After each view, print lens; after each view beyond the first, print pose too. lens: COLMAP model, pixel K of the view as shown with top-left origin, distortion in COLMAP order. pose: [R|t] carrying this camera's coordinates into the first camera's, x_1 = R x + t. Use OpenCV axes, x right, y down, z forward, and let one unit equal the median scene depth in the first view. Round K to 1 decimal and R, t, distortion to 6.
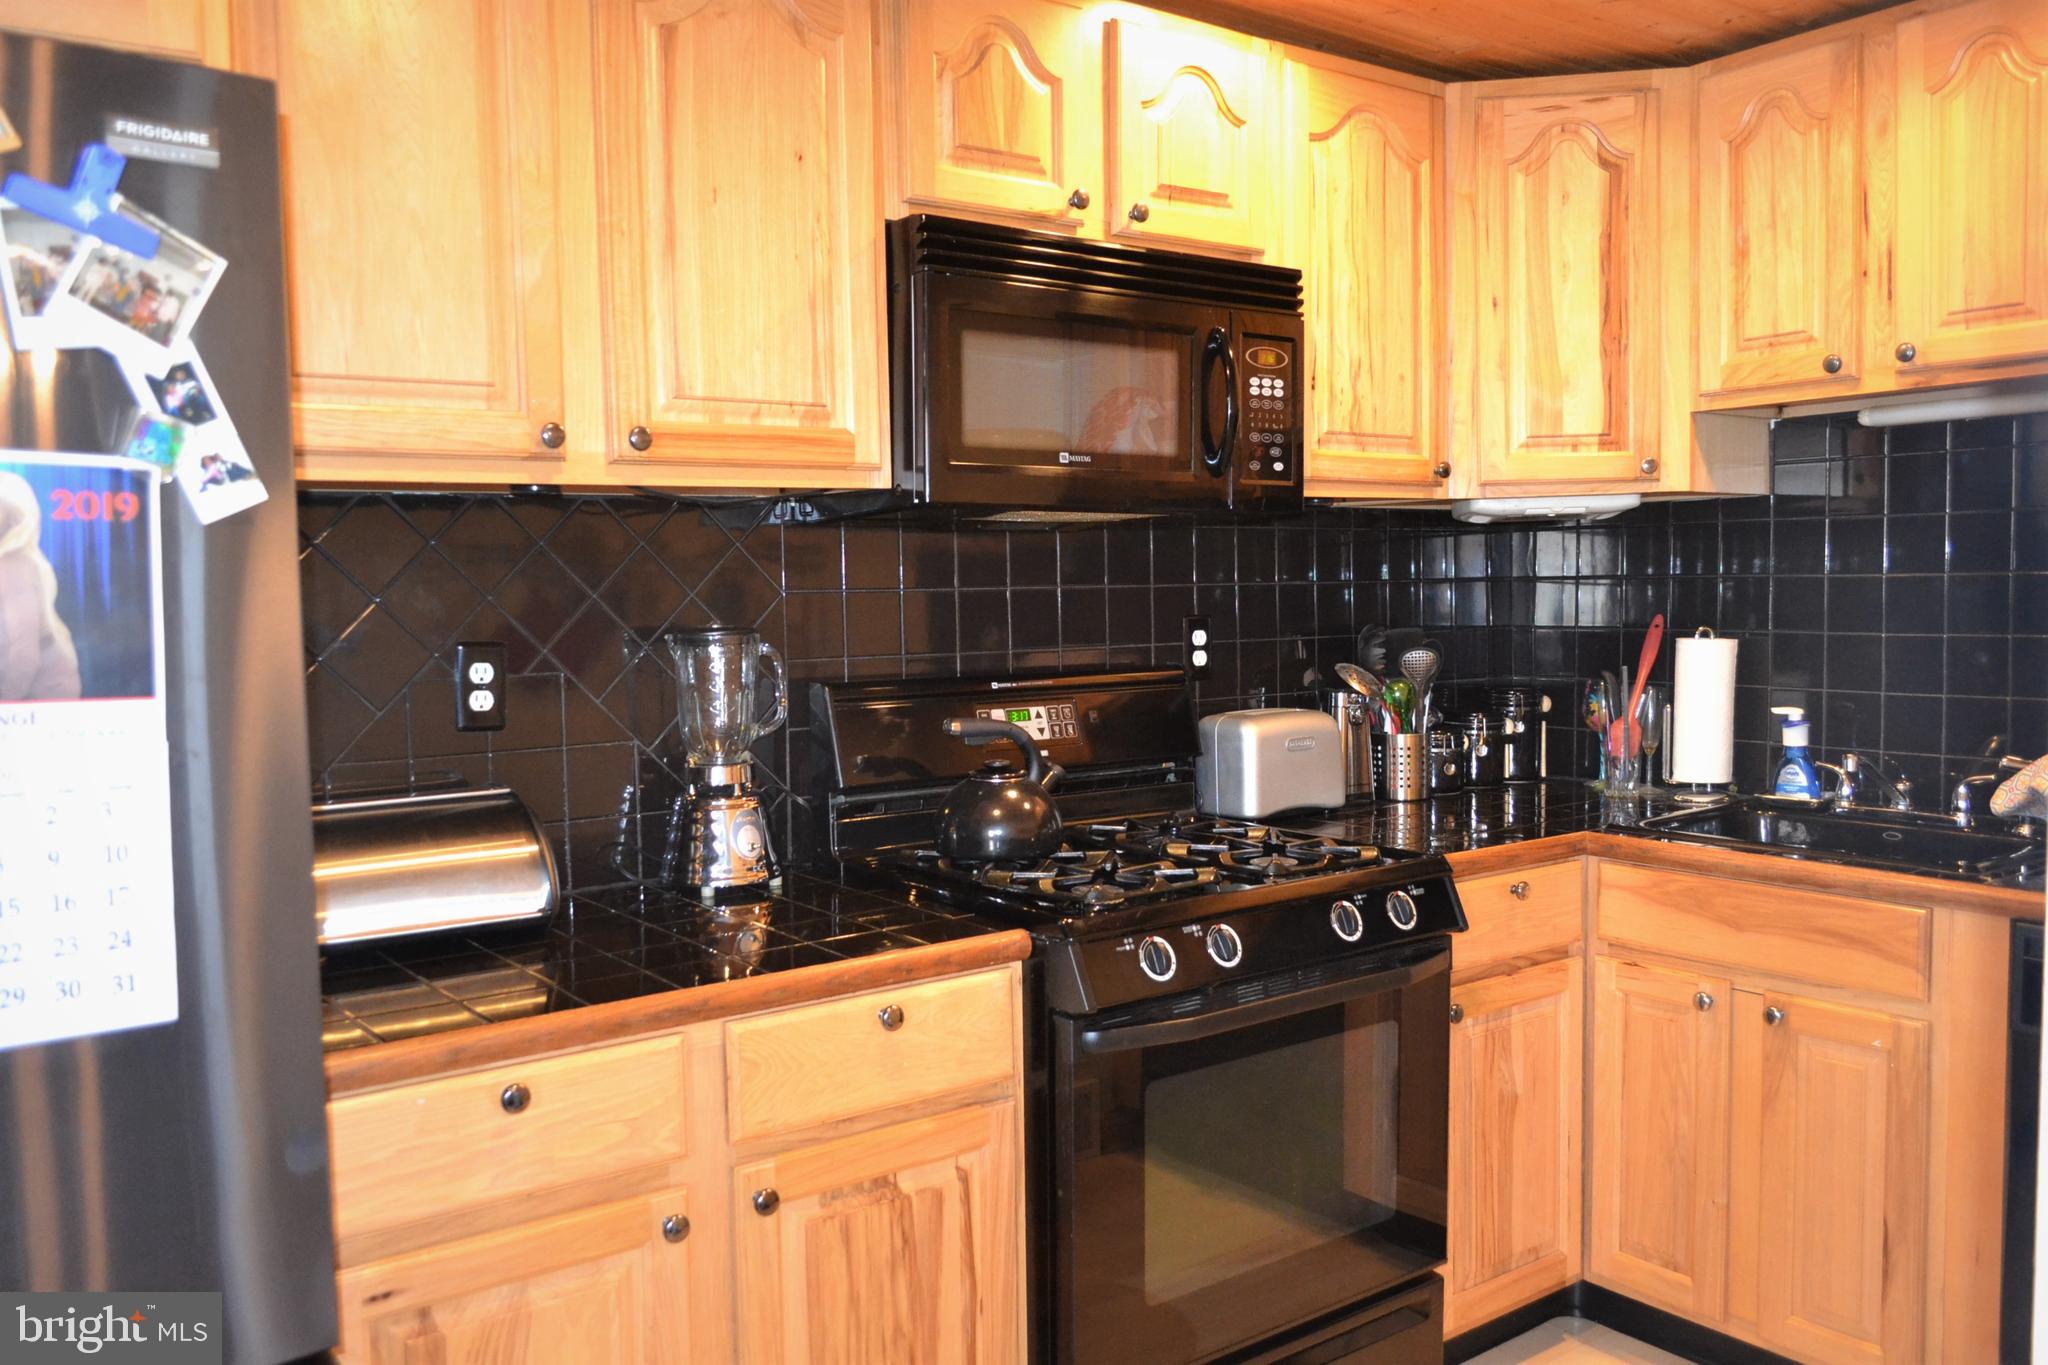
lens RADIAL K [[1623.0, 0, 1030.4], [0, 1623.0, 692.3], [0, 0, 1]] dist [-0.012831, 0.006656]
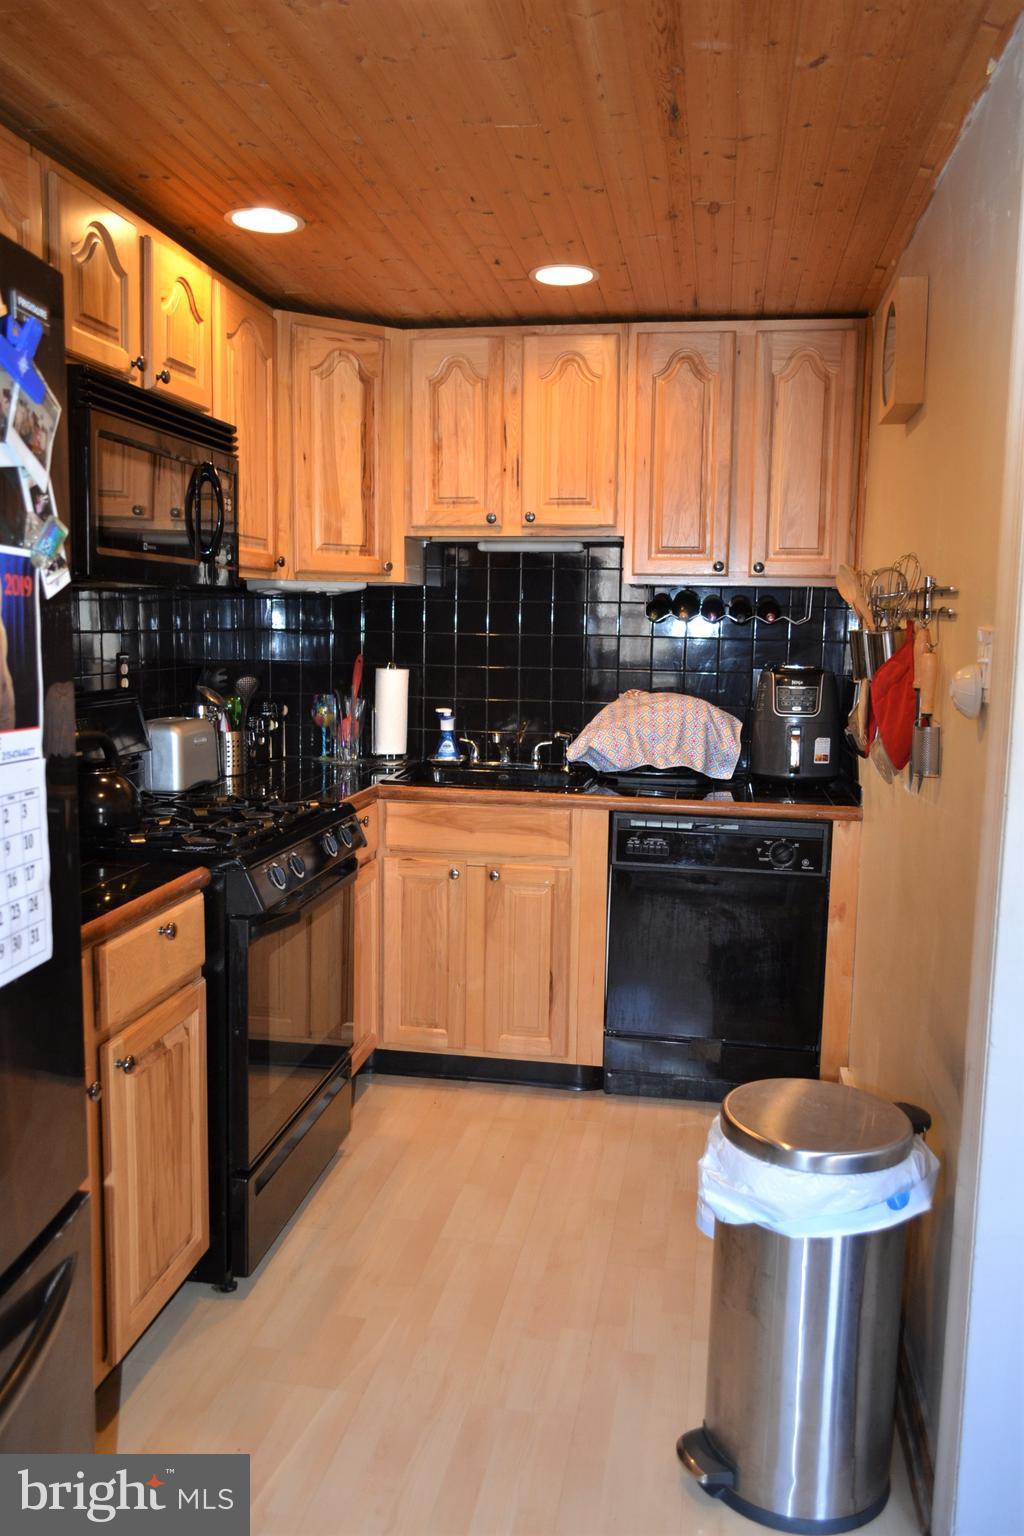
lens RADIAL K [[1217.3, 0, 517.0], [0, 1217.3, 773.8], [0, 0, 1]] dist [-0.012831, 0.006656]
pose [[0.718899, -0.060036, 0.692517, -0.492846], [0.018127, 0.997544, 0.067662, -0.009894], [-0.694878, -0.036089, 0.718221, -0.010463]]
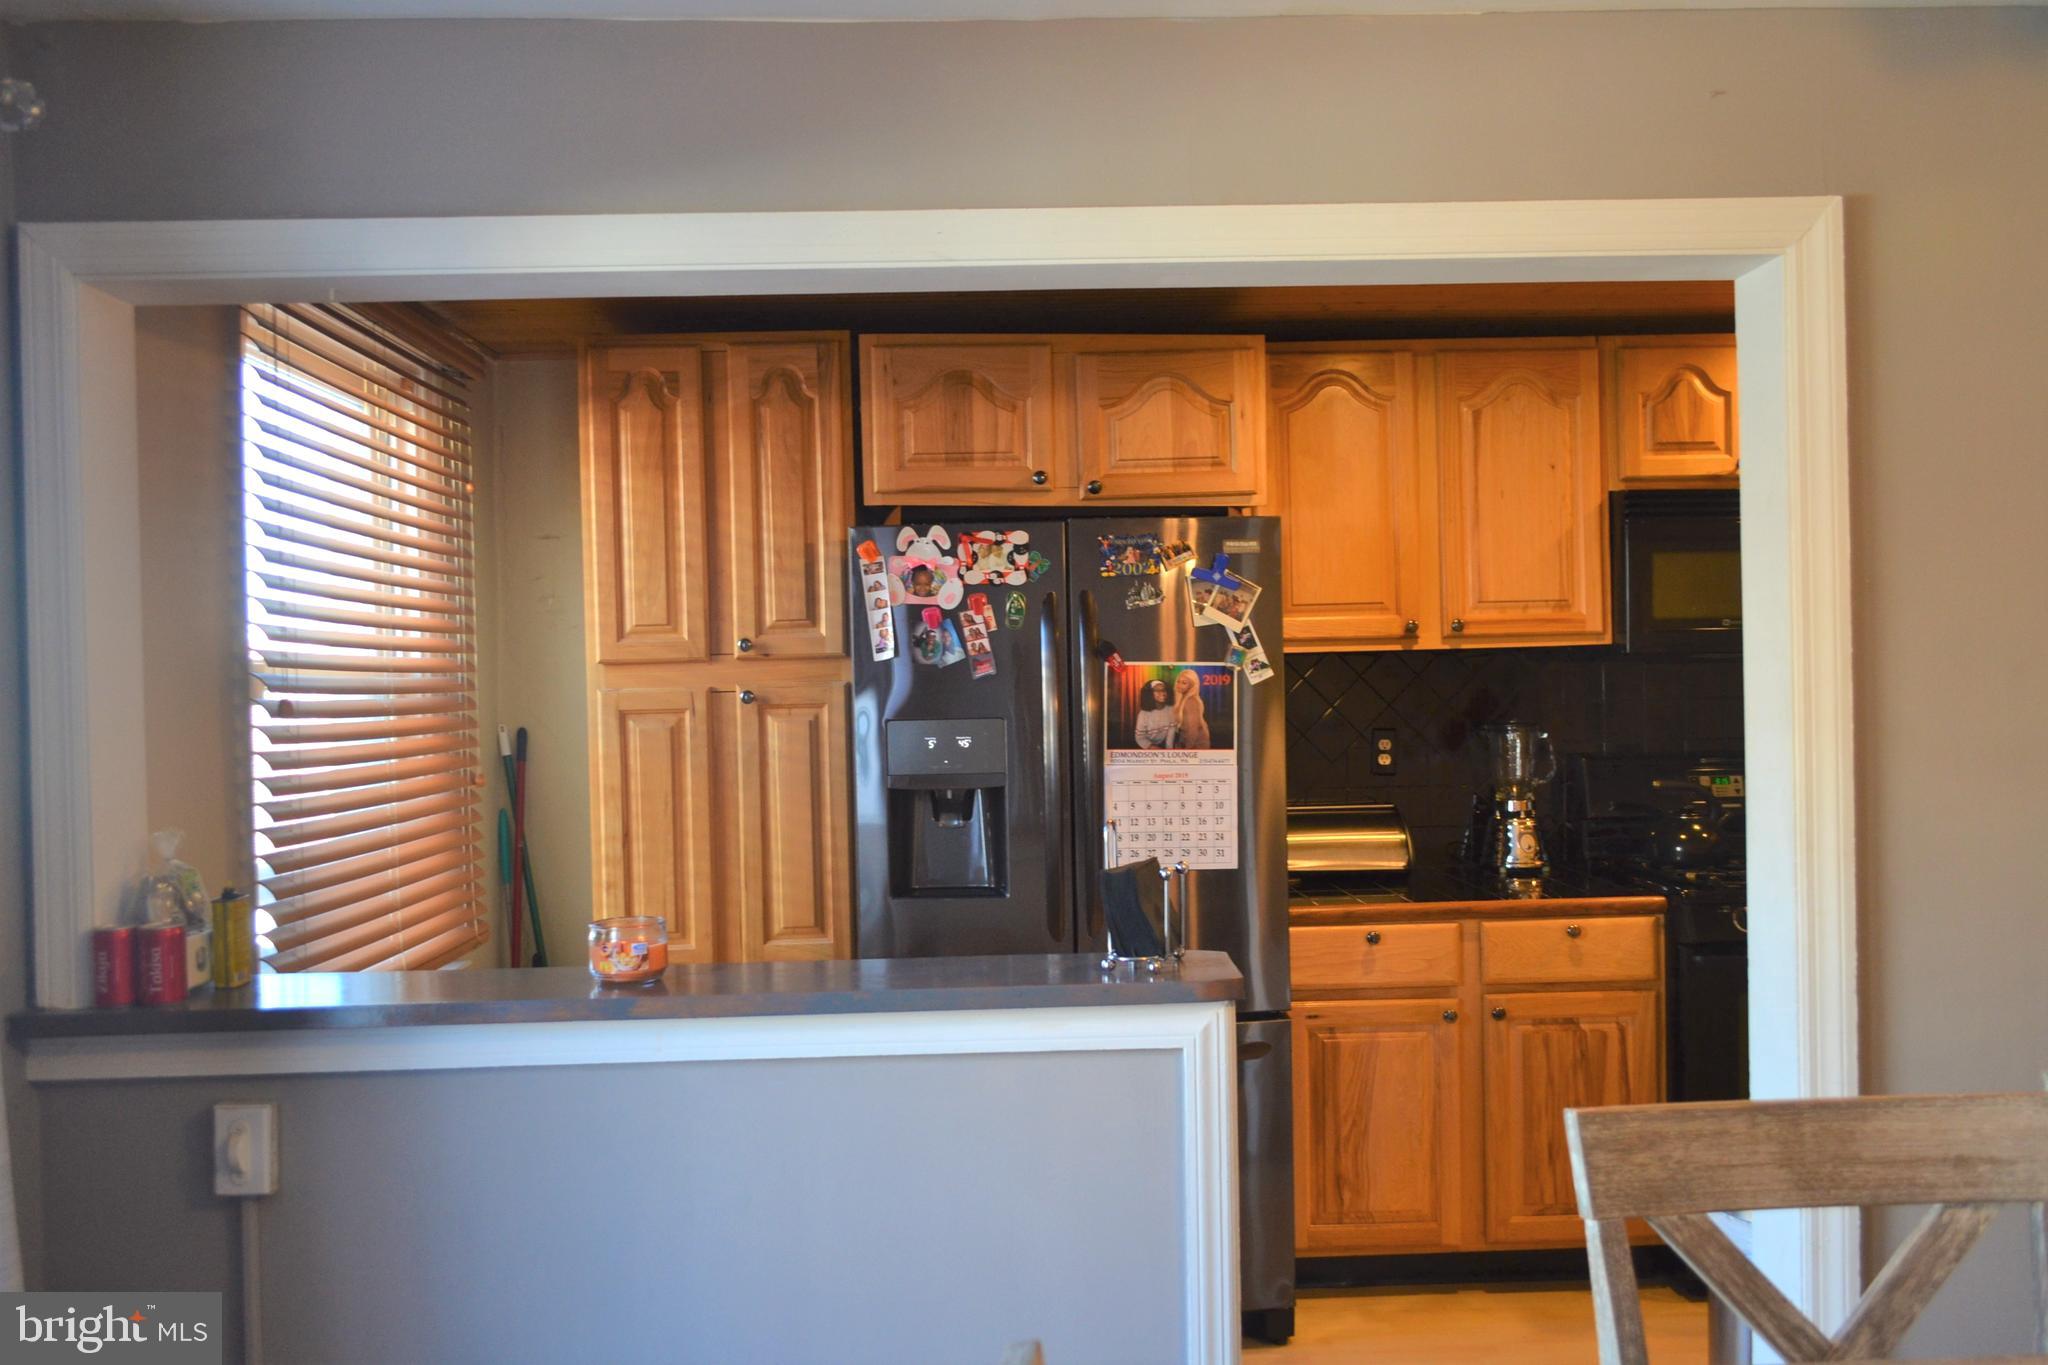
lens RADIAL K [[1623.0, 0, 1027.8], [0, 1623.0, 694.7], [0, 0, 1]] dist [-0.012831, 0.006656]
pose [[0.816679, 0.005626, -0.577064, 0.386648], [-0.032579, 0.998807, -0.036369, 0.011491], [0.576171, 0.048502, 0.815888, -0.737297]]
